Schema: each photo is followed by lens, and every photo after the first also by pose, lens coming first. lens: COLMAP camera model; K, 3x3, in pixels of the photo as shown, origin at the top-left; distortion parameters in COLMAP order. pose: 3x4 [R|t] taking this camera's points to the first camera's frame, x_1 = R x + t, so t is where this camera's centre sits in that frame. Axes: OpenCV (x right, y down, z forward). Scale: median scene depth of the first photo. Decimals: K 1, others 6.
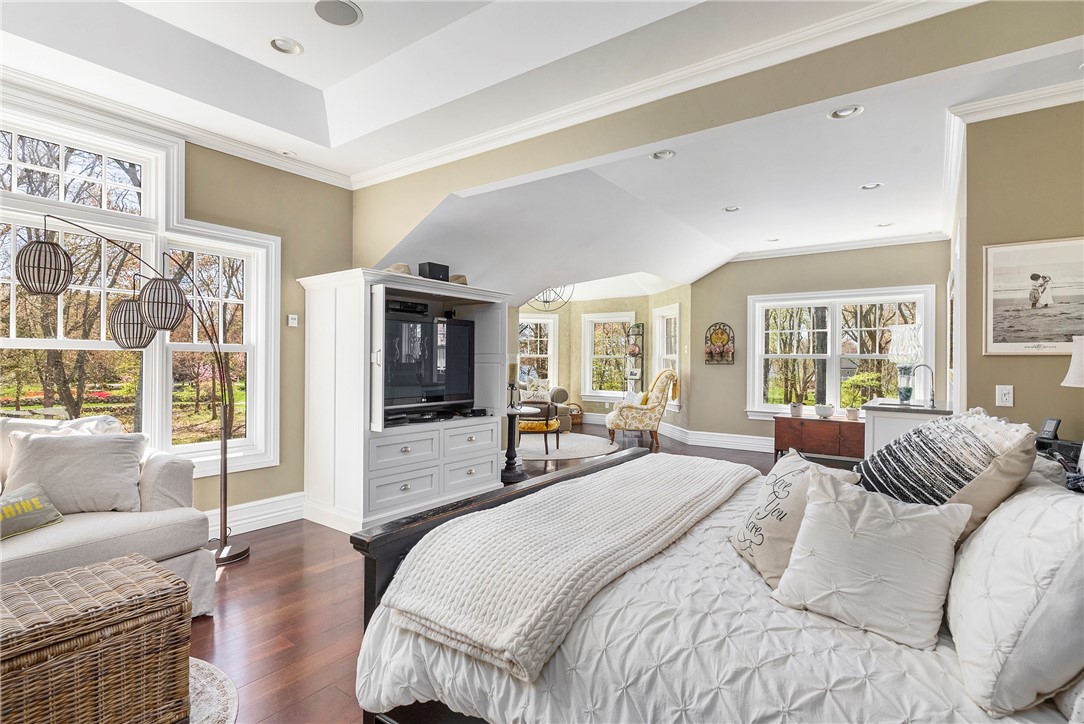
lens RADIAL K [[532.6, 0, 537.5], [0, 532.6, 359.1], [0, 0, 1]] dist [0.002043, -0.000808]
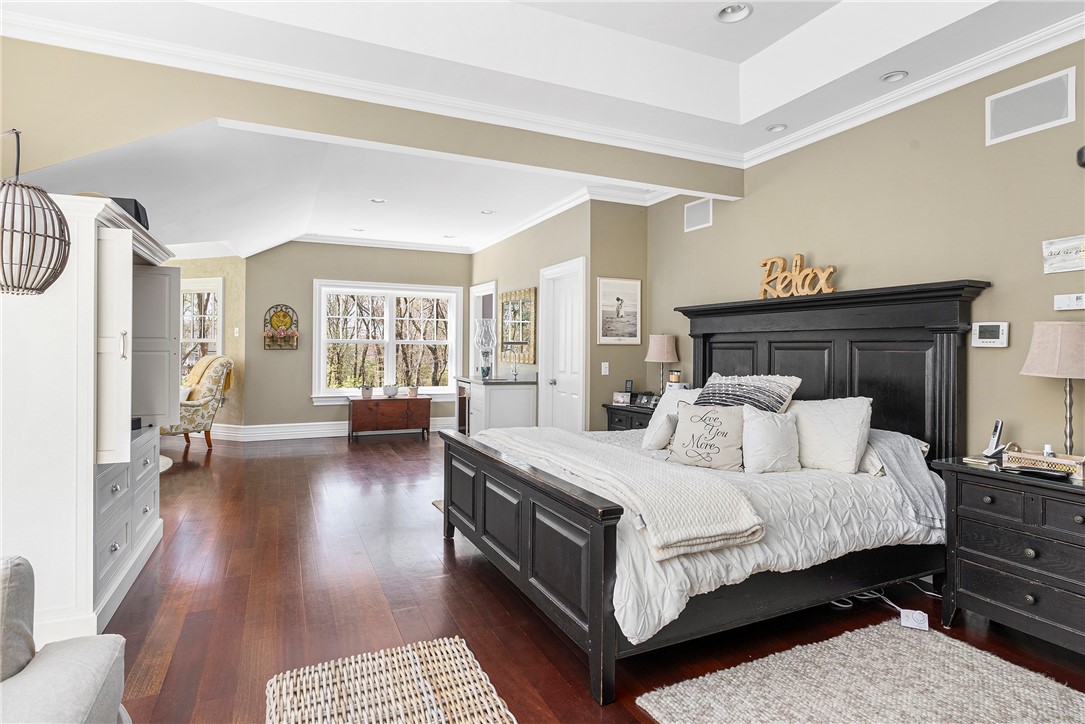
lens RADIAL K [[578.2, 0, 542.5], [0, 578.2, 362.0], [0, 0, 1]] dist [0.002168, 0.000351]
pose [[0.483541, -0.024880, 0.874968, -0.330539], [-0.005770, 0.999484, 0.031610, -0.003449], [-0.875302, -0.020333, 0.483148, 0.121409]]
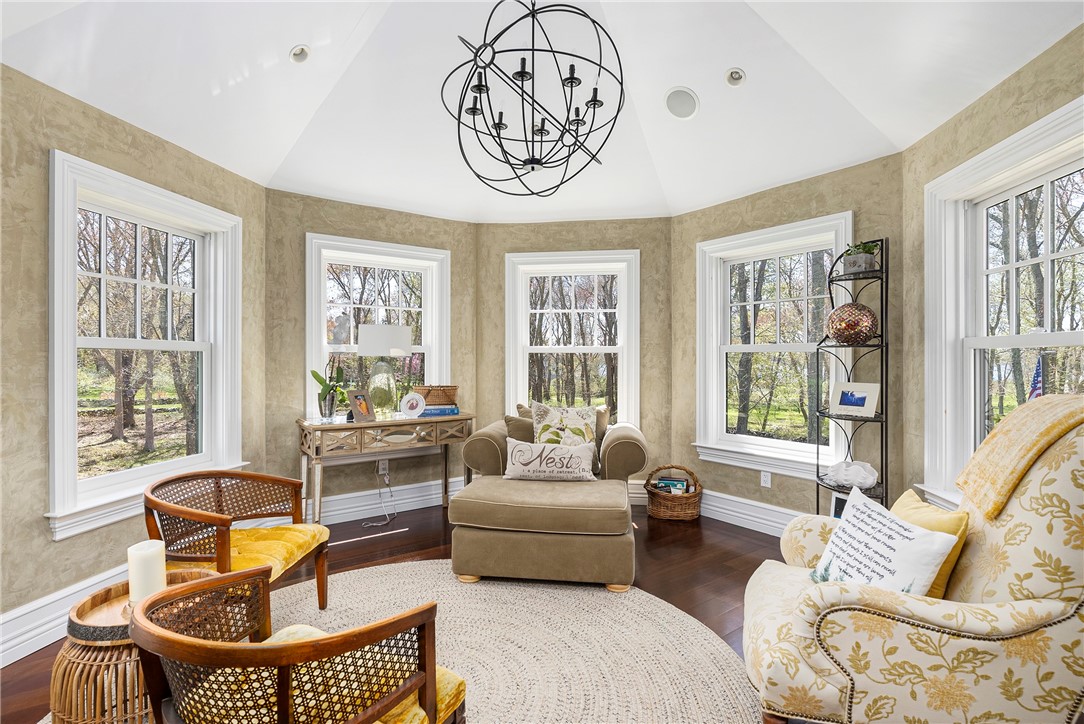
lens RADIAL K [[532.6, 0, 537.5], [0, 532.6, 359.1], [0, 0, 1]] dist [0.002043, -0.000808]
pose [[0.955469, -0.007624, -0.294993, 0.123870], [0.006818, 0.999970, -0.003761, 0.004654], [0.295013, 0.001582, 0.955492, 0.835965]]
